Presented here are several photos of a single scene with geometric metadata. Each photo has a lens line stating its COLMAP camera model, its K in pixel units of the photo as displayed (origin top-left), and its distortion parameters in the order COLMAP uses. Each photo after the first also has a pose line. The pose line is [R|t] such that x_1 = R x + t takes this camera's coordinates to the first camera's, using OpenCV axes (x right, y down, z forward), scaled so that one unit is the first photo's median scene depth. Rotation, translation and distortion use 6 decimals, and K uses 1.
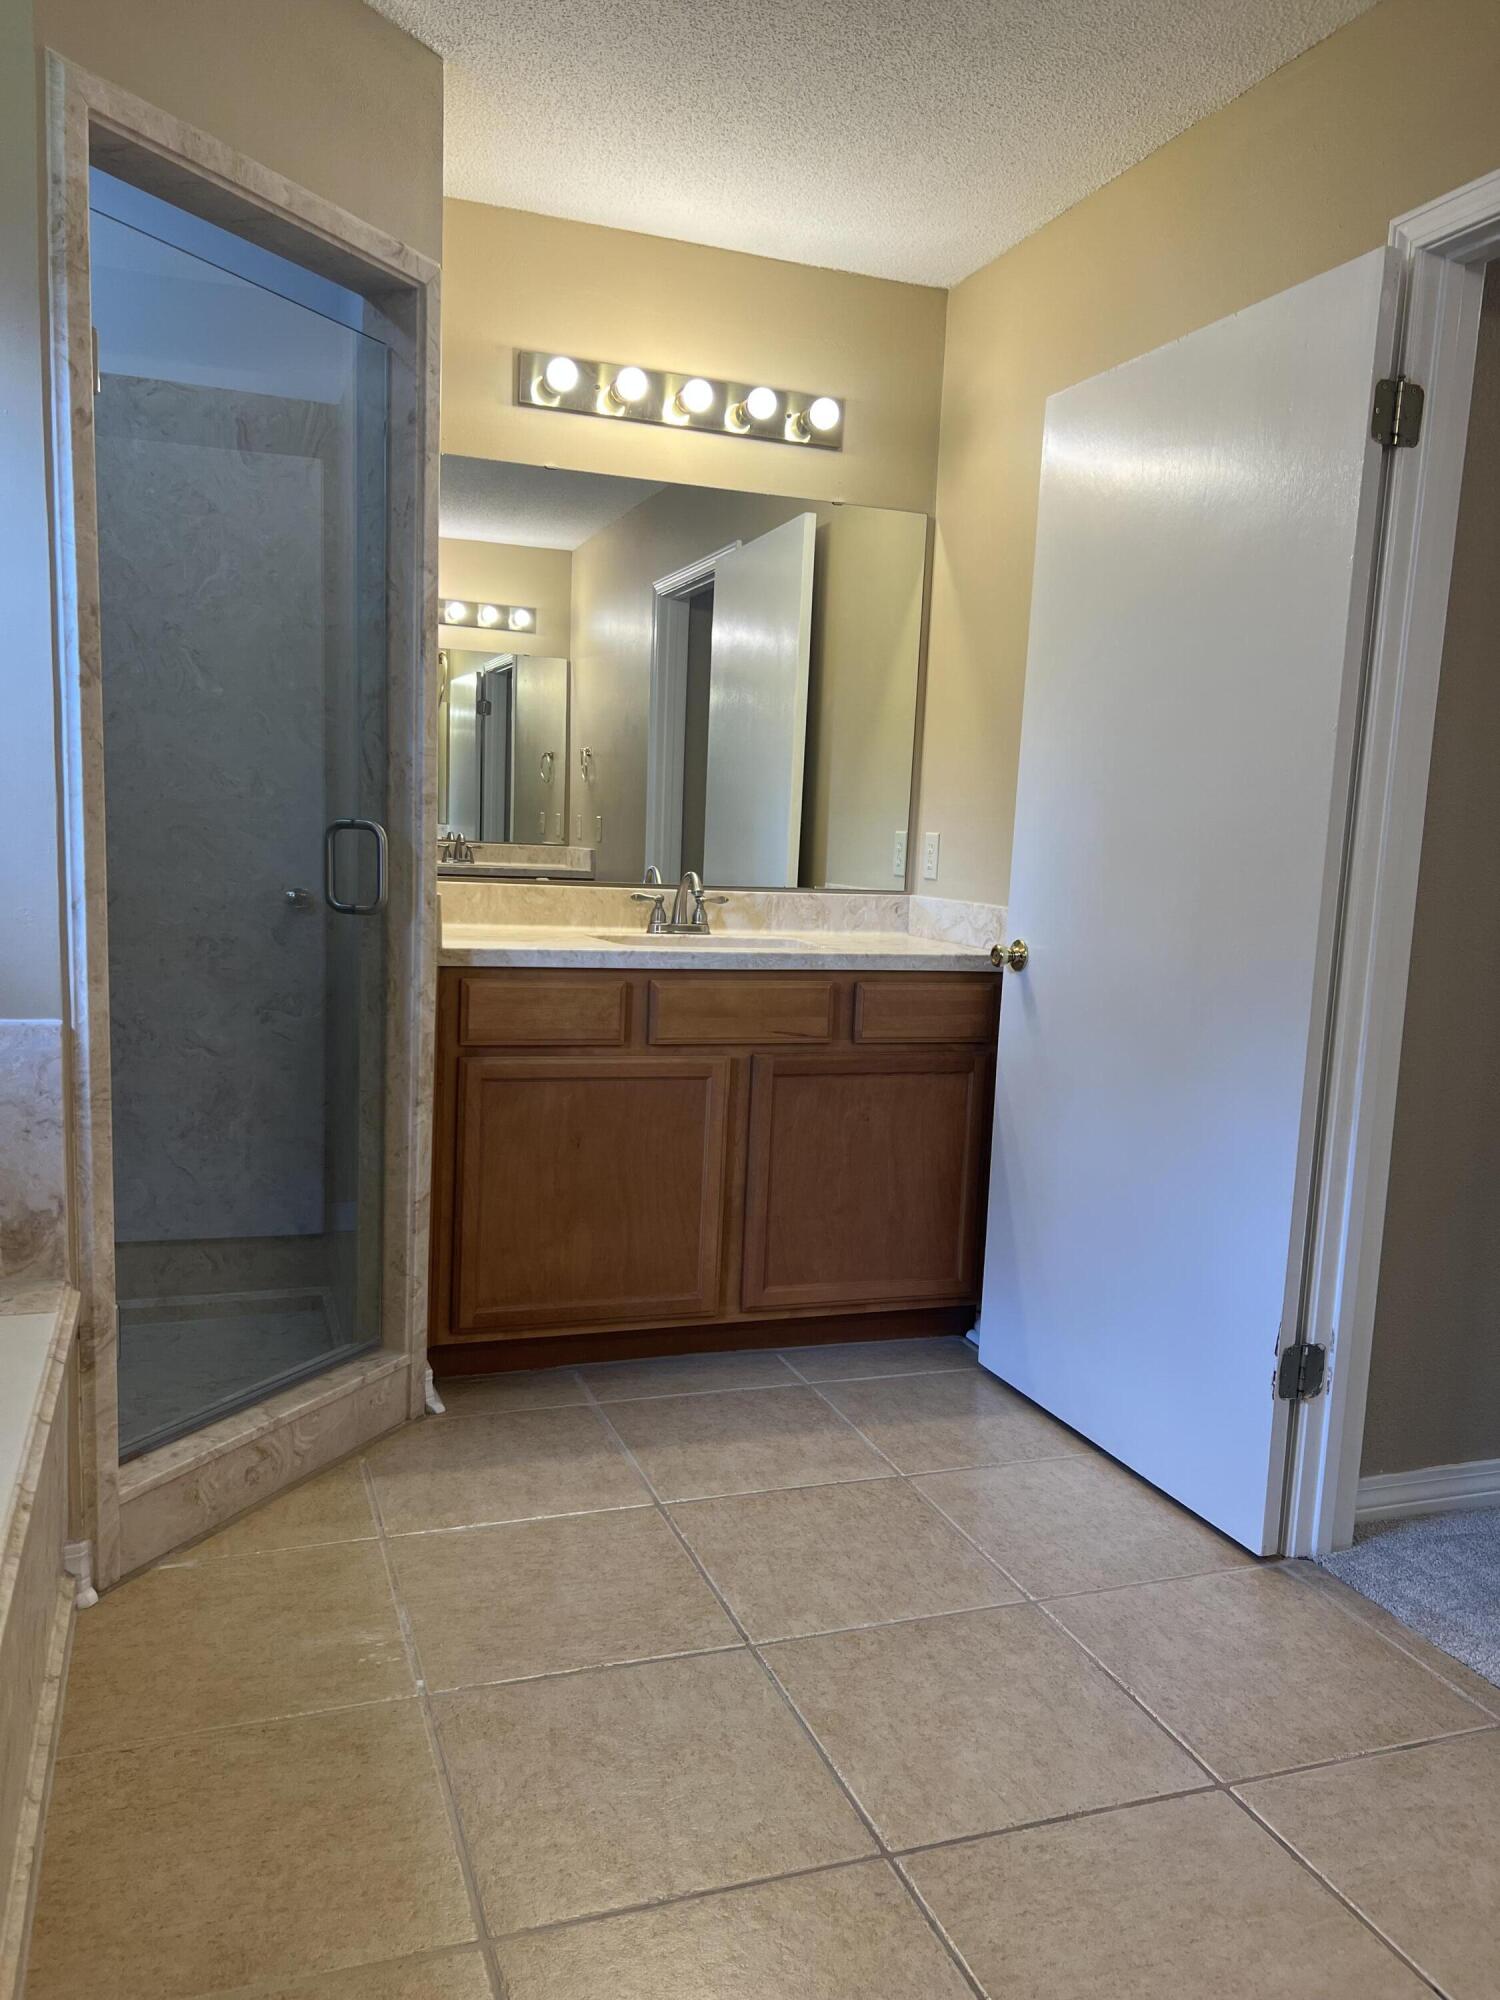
lens RADIAL K [[1505.7, 0, 754.0], [0, 1505.7, 1012.7], [0, 0, 1]] dist [0.051159, -0.060359]
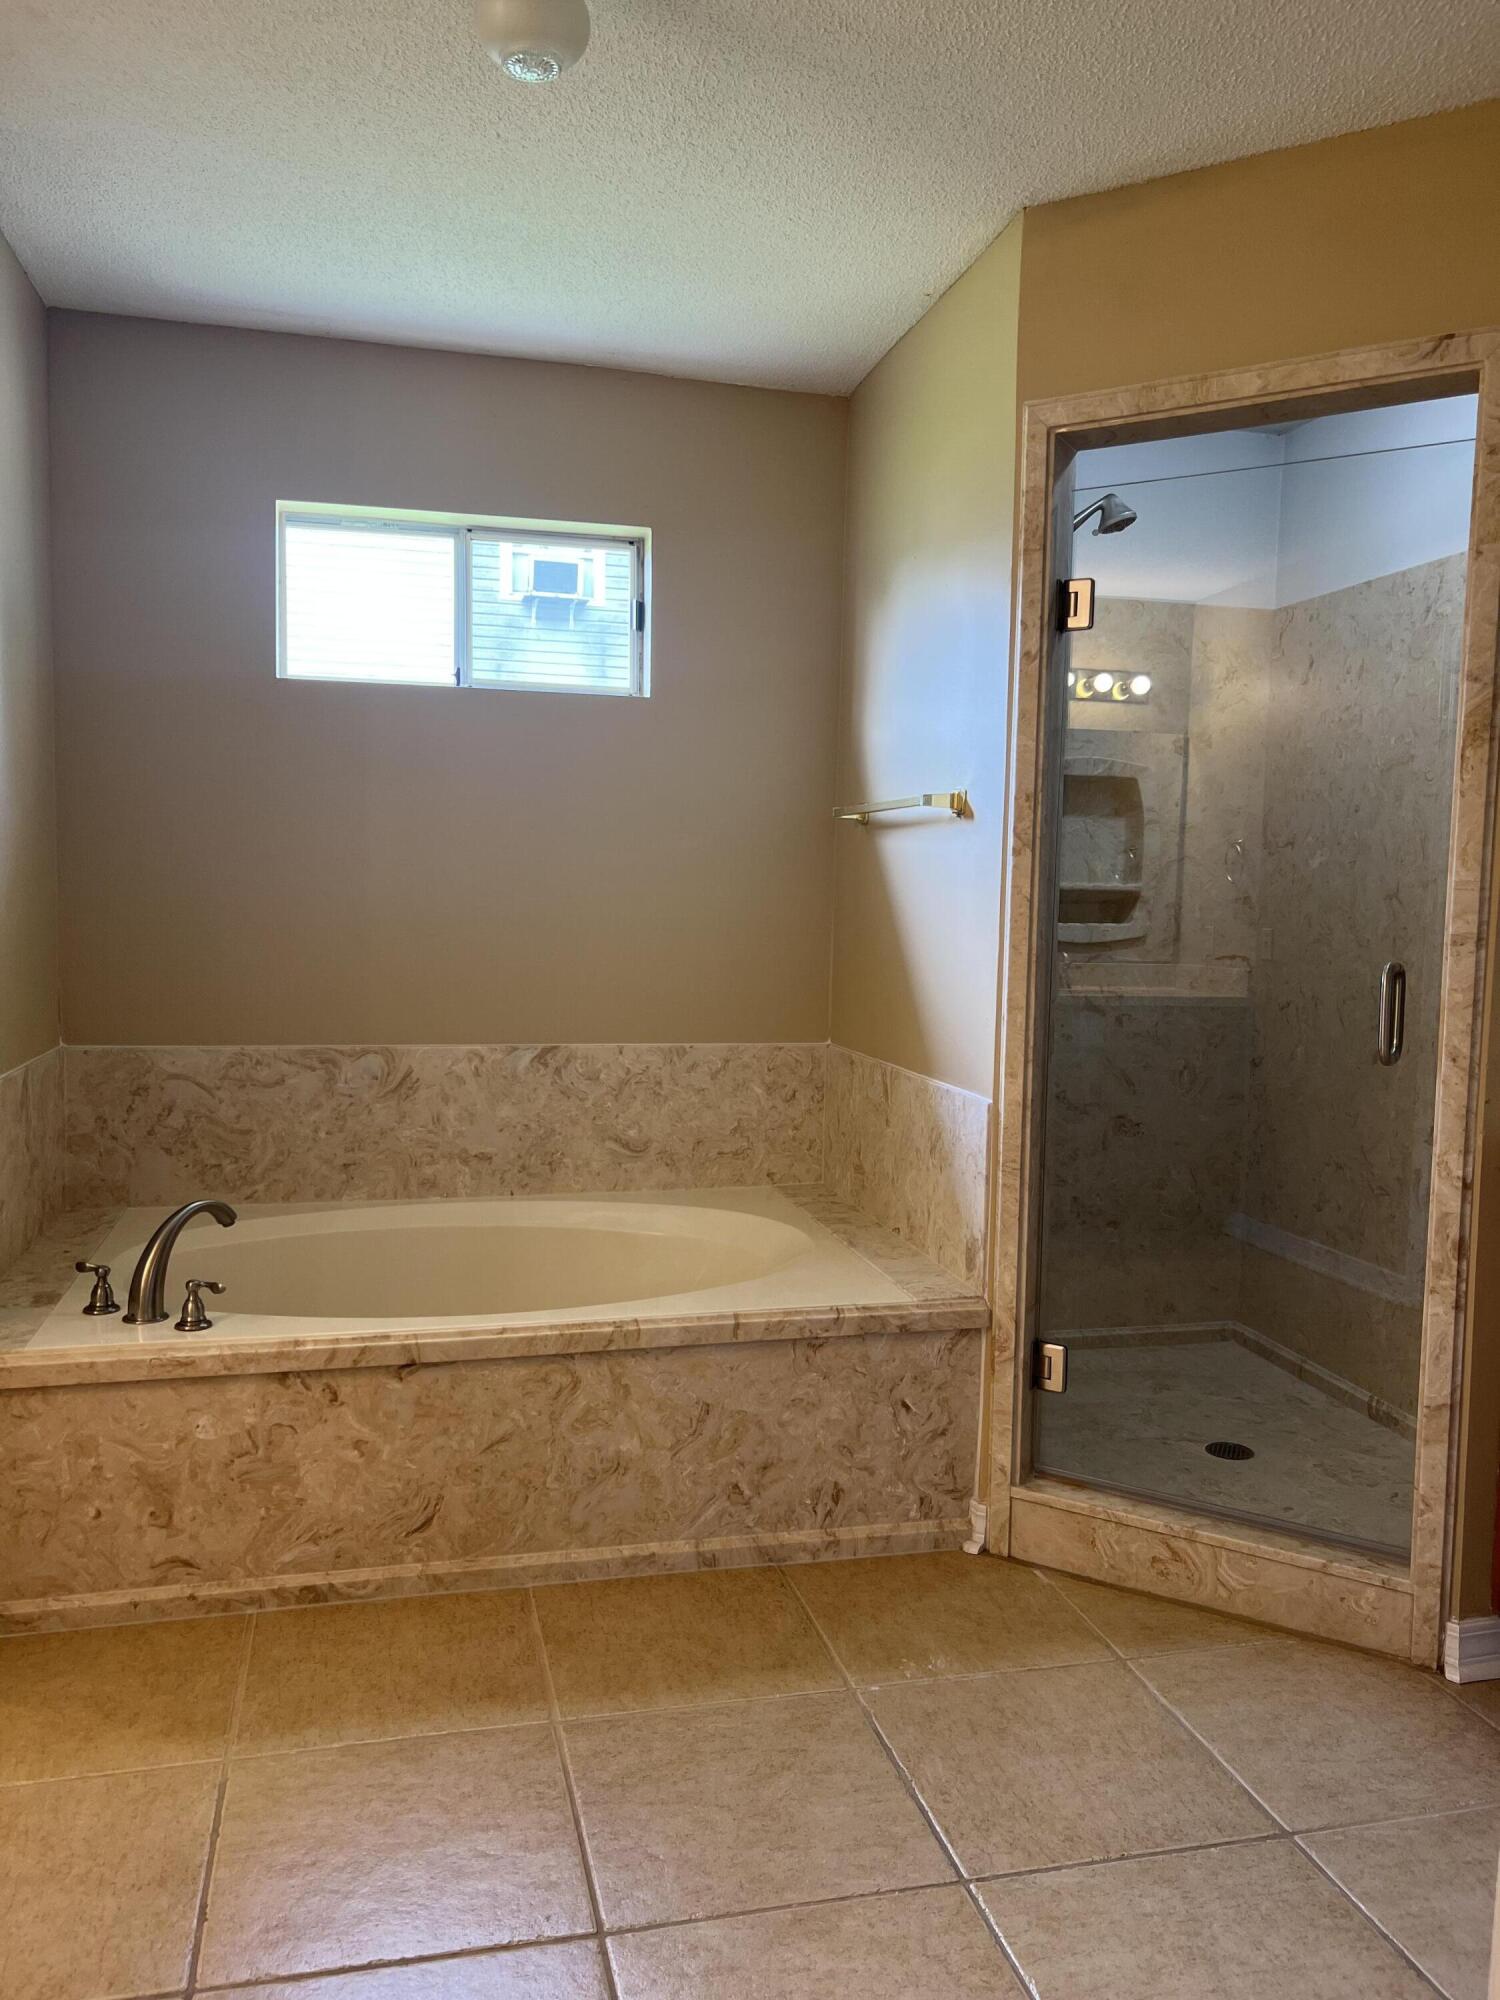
lens RADIAL K [[1505.7, 0, 754.0], [0, 1505.7, 1012.7], [0, 0, 1]] dist [0.051159, -0.060359]
pose [[-0.103073, 0.034963, -0.994059, 0.882229], [-0.153030, 0.986926, 0.050580, -0.106983], [0.982832, 0.157334, -0.096375, 0.898135]]
